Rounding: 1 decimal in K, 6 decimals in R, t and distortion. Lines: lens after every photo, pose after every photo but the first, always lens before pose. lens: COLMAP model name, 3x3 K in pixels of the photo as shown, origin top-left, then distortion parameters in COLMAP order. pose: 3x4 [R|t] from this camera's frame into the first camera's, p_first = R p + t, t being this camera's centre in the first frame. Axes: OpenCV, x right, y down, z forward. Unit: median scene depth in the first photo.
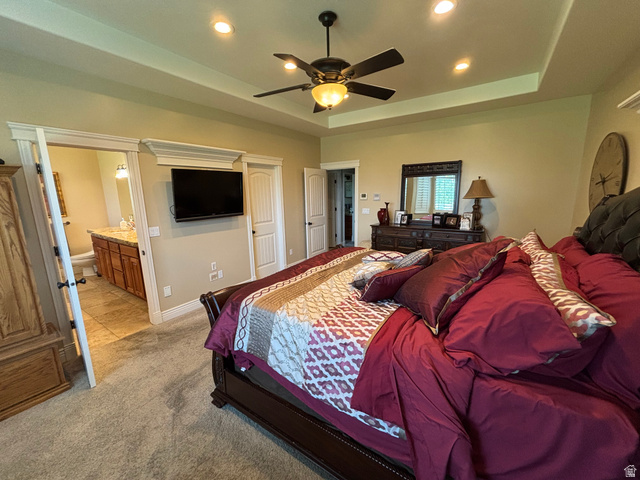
lens RADIAL K [[260.2, 0, 322.1], [0, 260.2, 241.0], [0, 0, 1]] dist [0.001912, -0.000702]
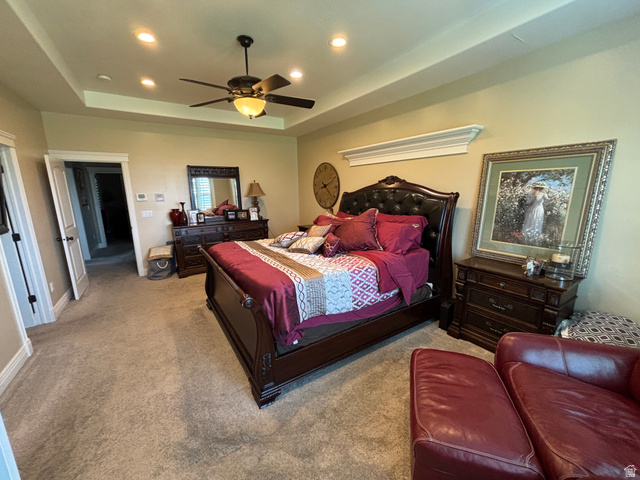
lens RADIAL K [[260.2, 0, 323.2], [0, 260.2, 239.6], [0, 0, 1]] dist [0.001912, -0.000702]
pose [[0.370261, -0.163371, 0.914449, -0.519205], [0.179007, 0.978511, 0.102336, -0.017897], [-0.911517, 0.125801, 0.391549, 0.162365]]
